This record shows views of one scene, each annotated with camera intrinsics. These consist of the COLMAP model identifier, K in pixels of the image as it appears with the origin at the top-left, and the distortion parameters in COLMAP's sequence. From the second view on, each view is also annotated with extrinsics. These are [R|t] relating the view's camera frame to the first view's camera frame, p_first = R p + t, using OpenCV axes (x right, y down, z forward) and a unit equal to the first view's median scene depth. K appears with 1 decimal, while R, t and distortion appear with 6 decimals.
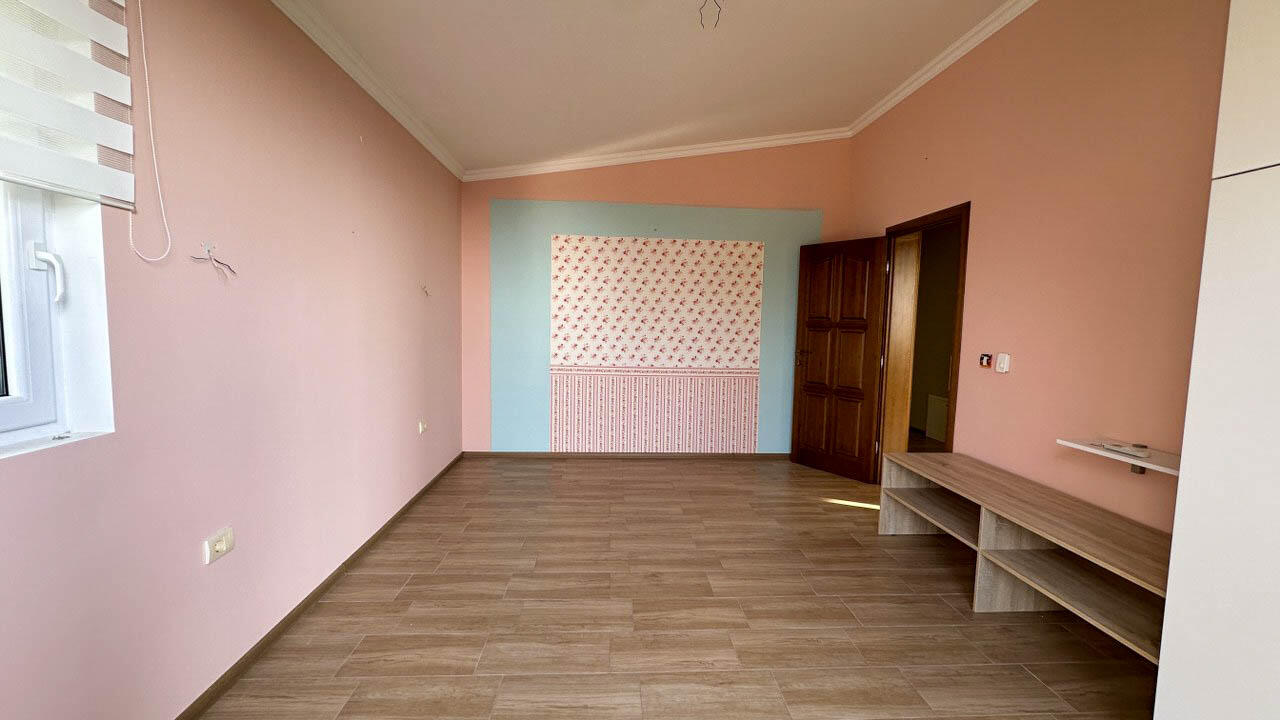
lens RADIAL K [[537.7, 0, 640.0], [0, 537.7, 360.0], [0, 0, 1]] dist [0.001127, 0.000128]
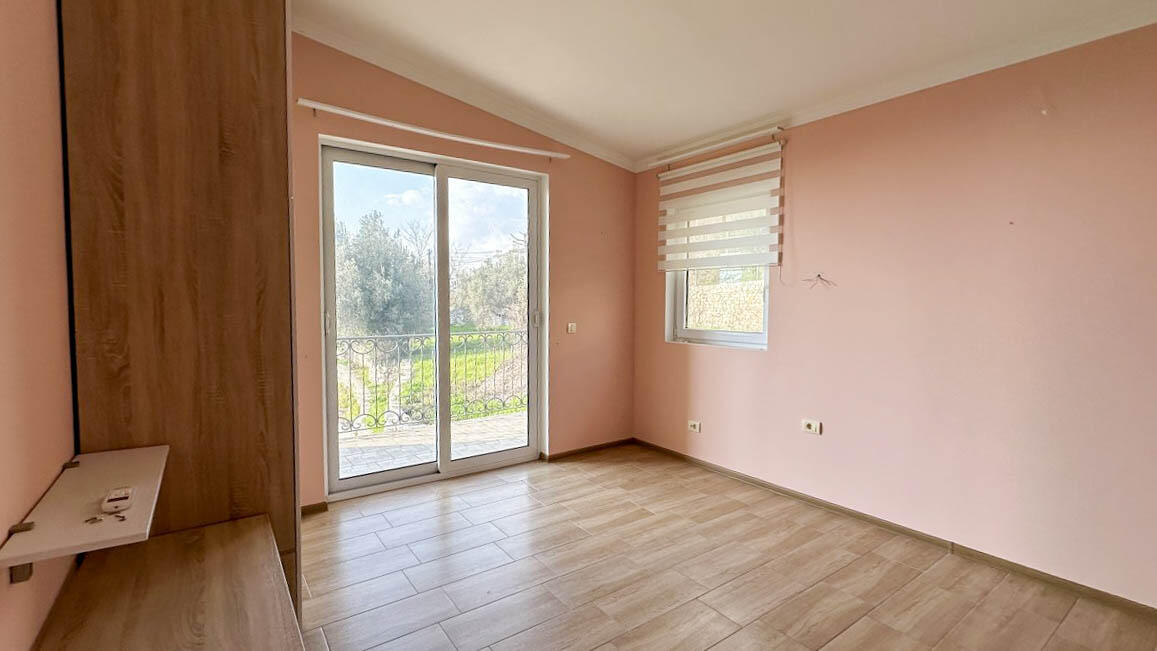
lens RADIAL K [[486.1, 0, 578.5], [0, 486.1, 325.5], [0, 0, 1]] dist [0.001127, 0.000128]
pose [[-0.846495, -0.000302, -0.532396, 0.679661], [-0.069377, 0.991536, 0.109746, -0.120242], [0.527857, 0.129835, -0.839351, 1.565018]]
